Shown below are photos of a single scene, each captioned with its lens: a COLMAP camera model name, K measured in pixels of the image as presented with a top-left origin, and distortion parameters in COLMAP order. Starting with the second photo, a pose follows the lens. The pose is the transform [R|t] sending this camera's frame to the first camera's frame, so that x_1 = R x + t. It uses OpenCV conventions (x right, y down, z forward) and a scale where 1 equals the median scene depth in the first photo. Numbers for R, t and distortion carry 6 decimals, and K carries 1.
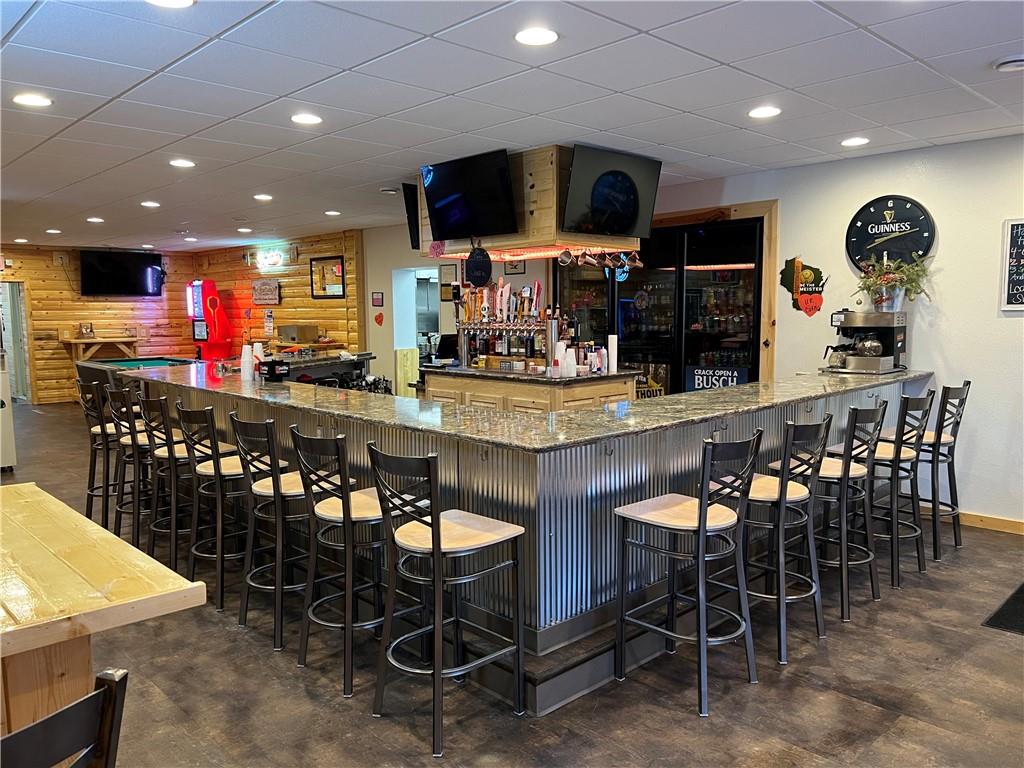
lens RADIAL K [[765.2, 0, 513.9], [0, 765.2, 391.7], [0, 0, 1]] dist [0.056768, -0.074151]
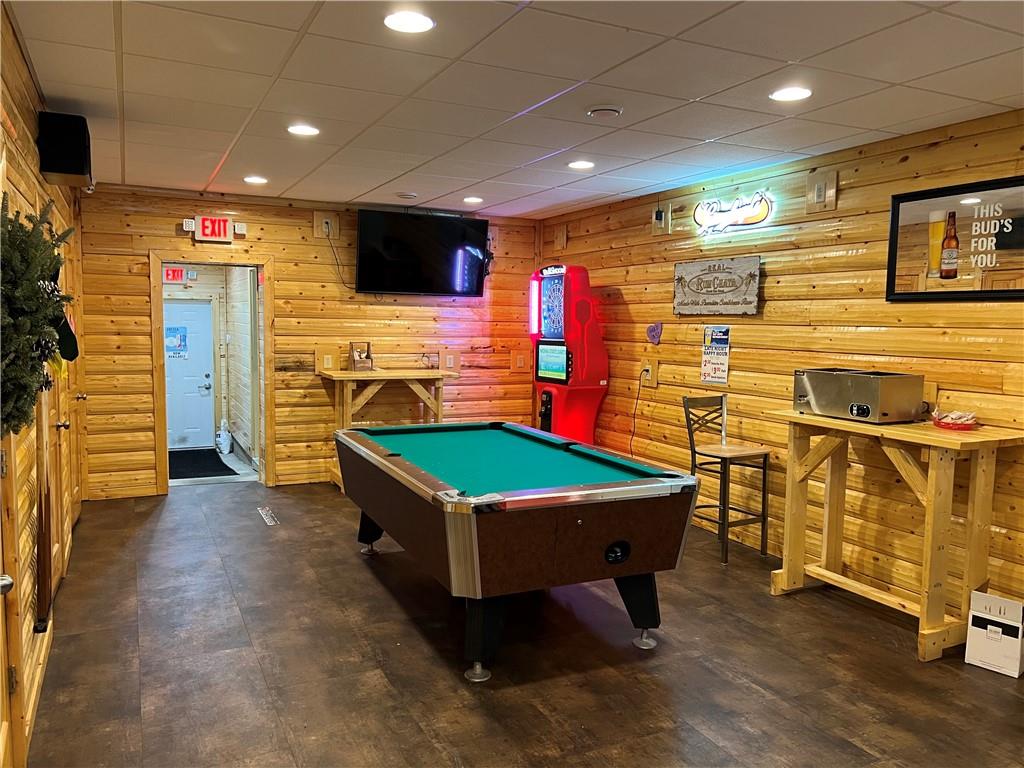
lens RADIAL K [[765.2, 0, 508.7], [0, 765.2, 387.7], [0, 0, 1]] dist [0.056768, -0.074151]
pose [[0.951467, 0.049634, -0.303722, -0.647861], [-0.056157, 0.998340, -0.012774, -0.126175], [0.302584, 0.029210, 0.952675, 1.163743]]
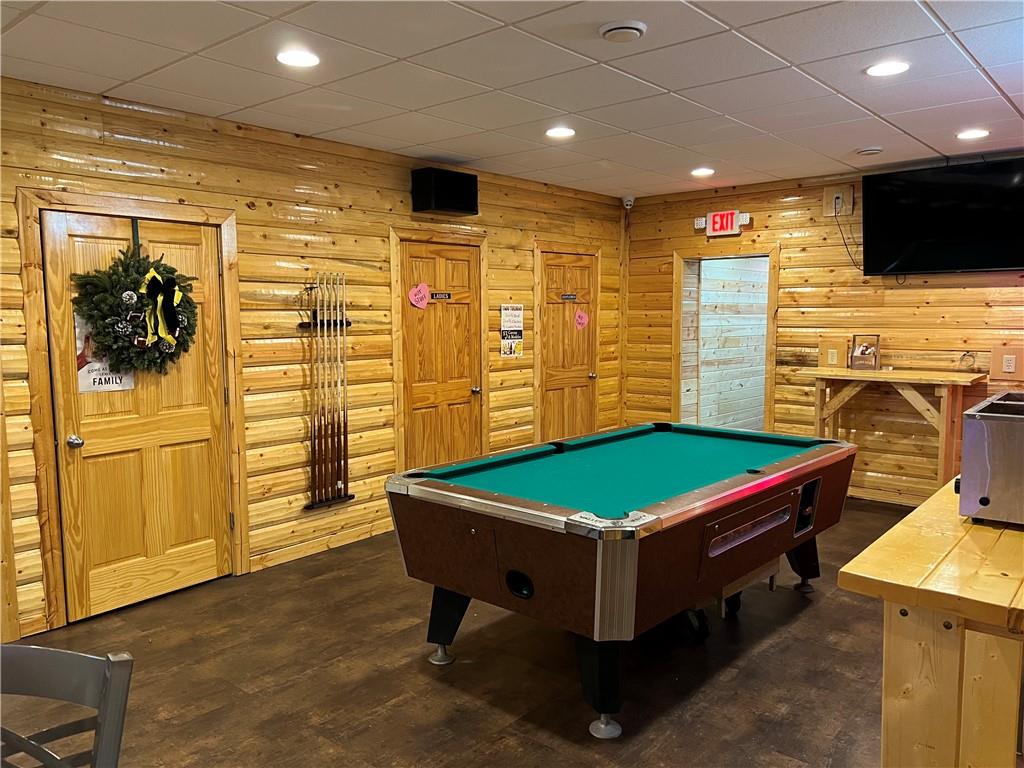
lens RADIAL K [[765.2, 0, 507.4], [0, 765.2, 381.8], [0, 0, 1]] dist [0.056768, -0.074151]
pose [[0.096304, 0.099233, -0.990393, -0.262301], [-0.102395, 0.990726, 0.089310, -0.183549], [0.990071, 0.092810, 0.105572, 1.694790]]
